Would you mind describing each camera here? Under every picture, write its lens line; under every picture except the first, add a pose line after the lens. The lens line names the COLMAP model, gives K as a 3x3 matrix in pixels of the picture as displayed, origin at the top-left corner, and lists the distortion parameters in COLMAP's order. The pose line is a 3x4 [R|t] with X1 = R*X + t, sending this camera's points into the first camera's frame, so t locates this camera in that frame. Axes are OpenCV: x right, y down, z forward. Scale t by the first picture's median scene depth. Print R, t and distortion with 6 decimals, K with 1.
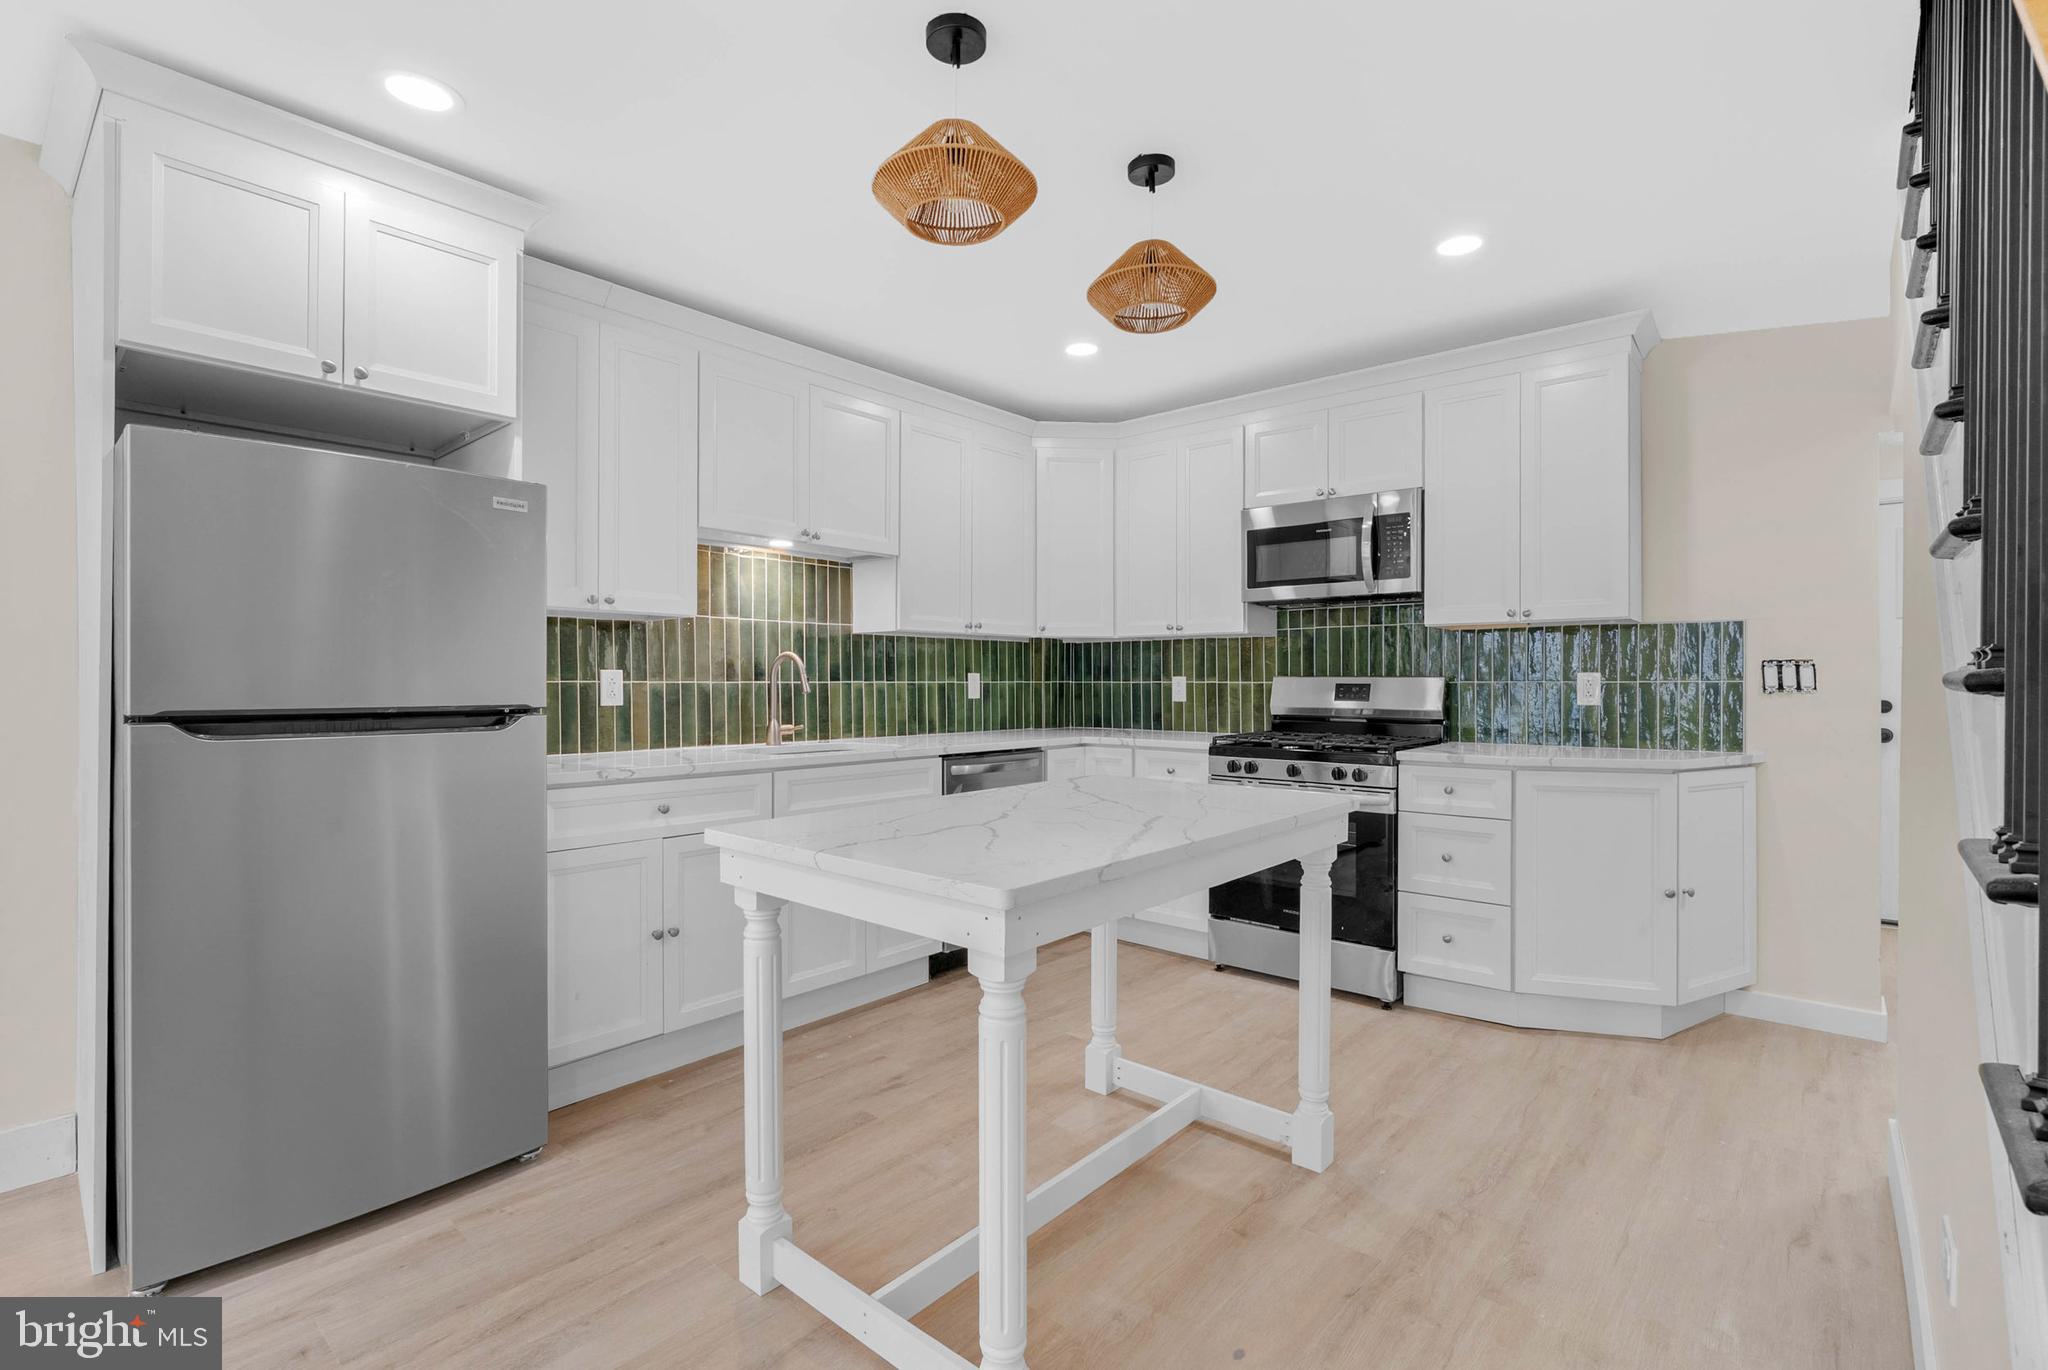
lens RADIAL K [[953.6, 0, 1019.7], [0, 953.6, 676.0], [0, 0, 1]] dist [-0.003828, -0.000163]
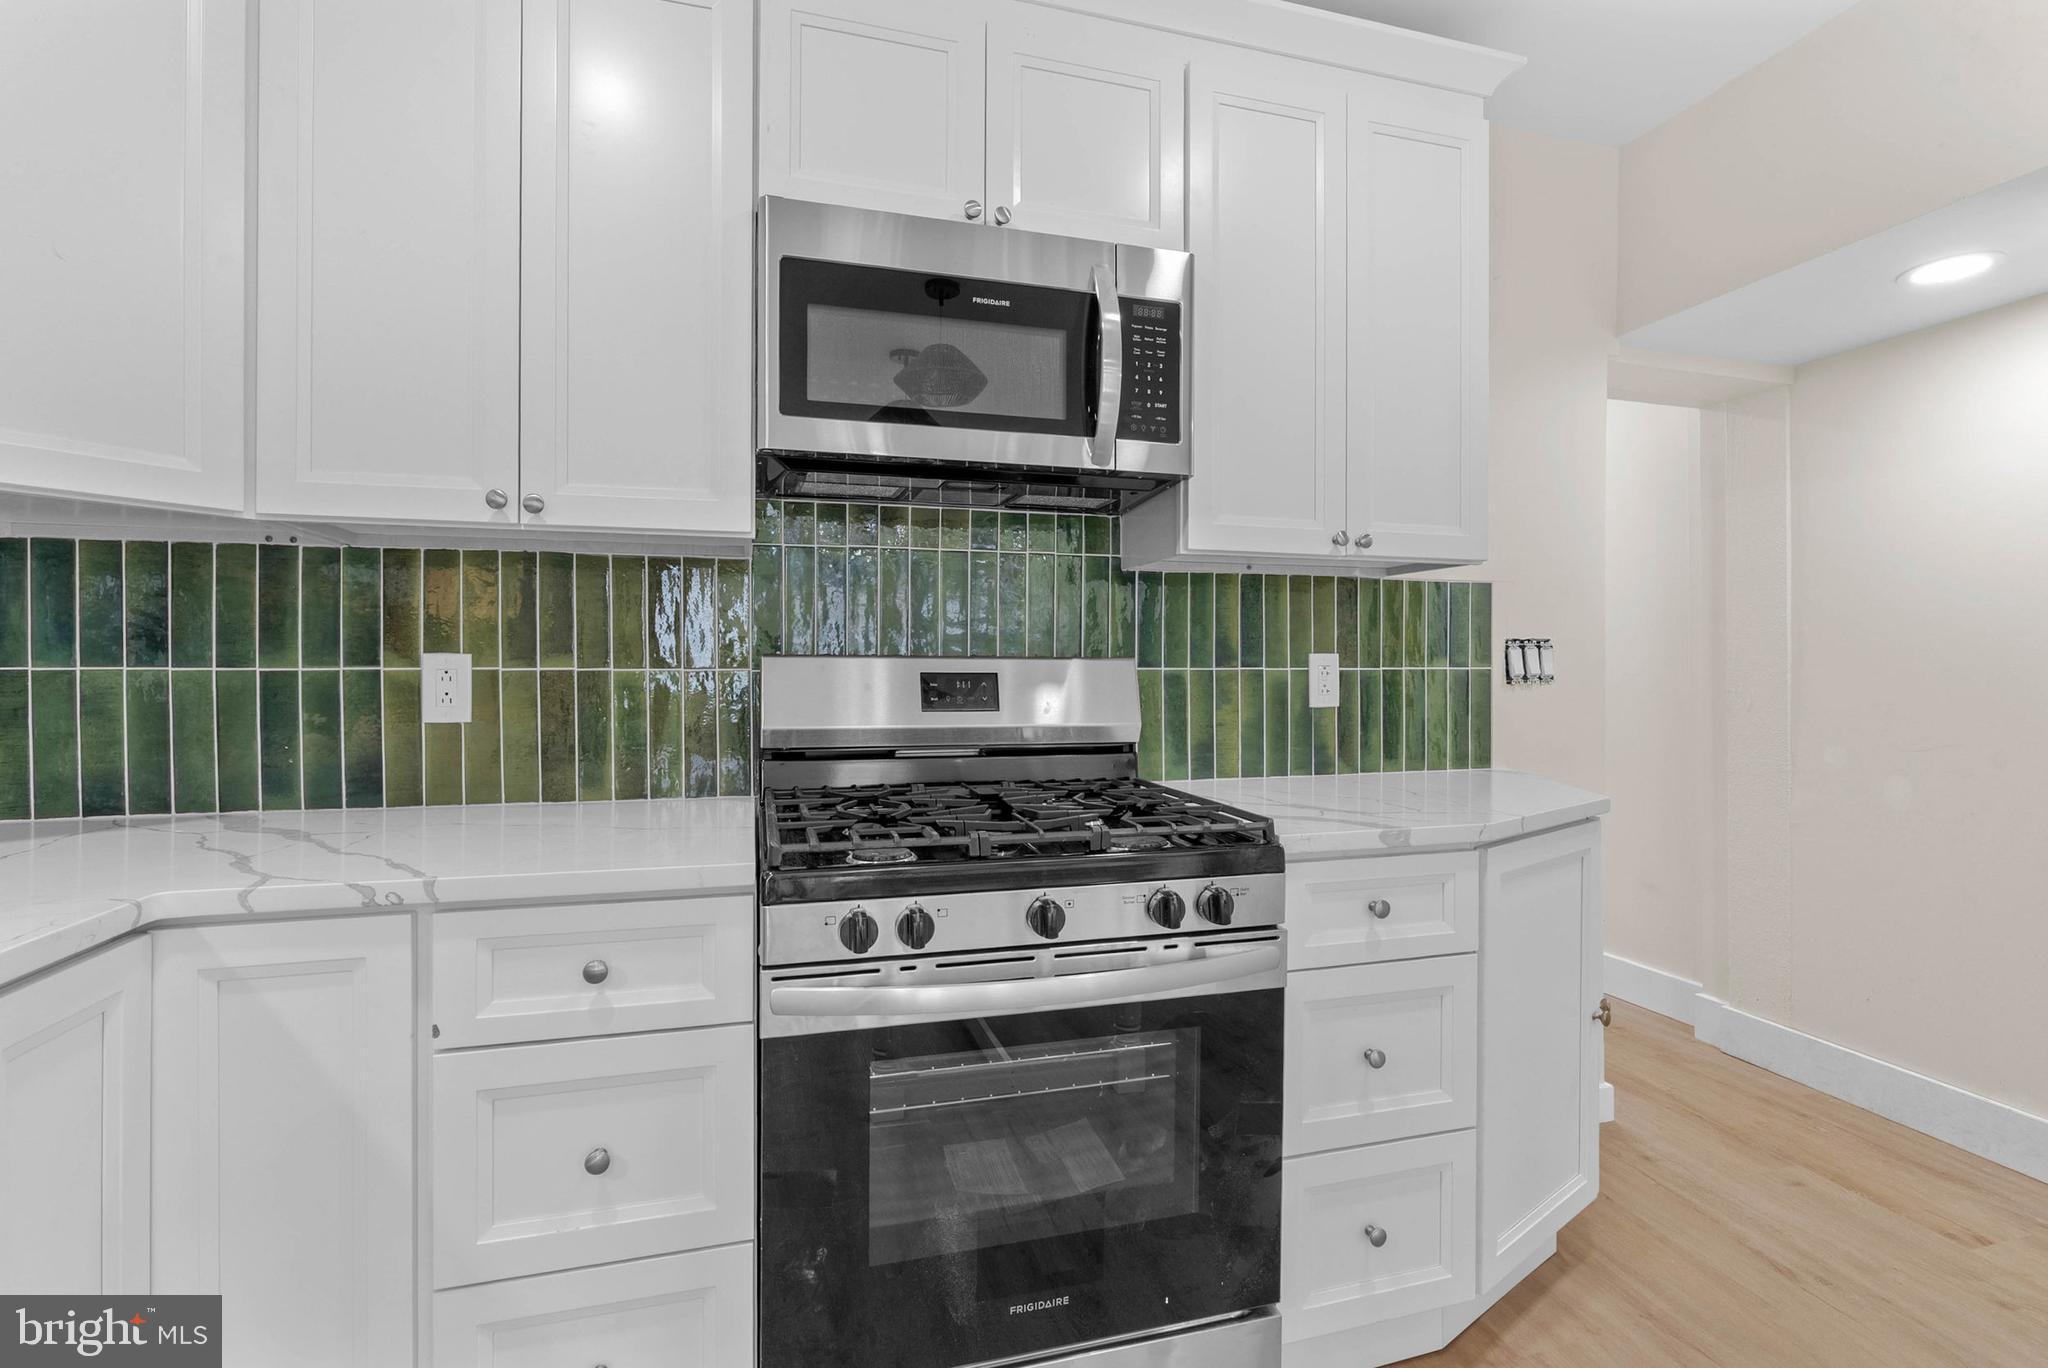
lens RADIAL K [[926.2, 0, 1003.9], [0, 926.2, 663.5], [0, 0, 1]] dist [-0.011126, 0.000000]
pose [[0.542813, 0.003183, 0.839848, -0.013237], [-0.006800, 0.999977, 0.000606, 0.003443], [-0.839826, -0.006040, 0.542822, 0.776155]]
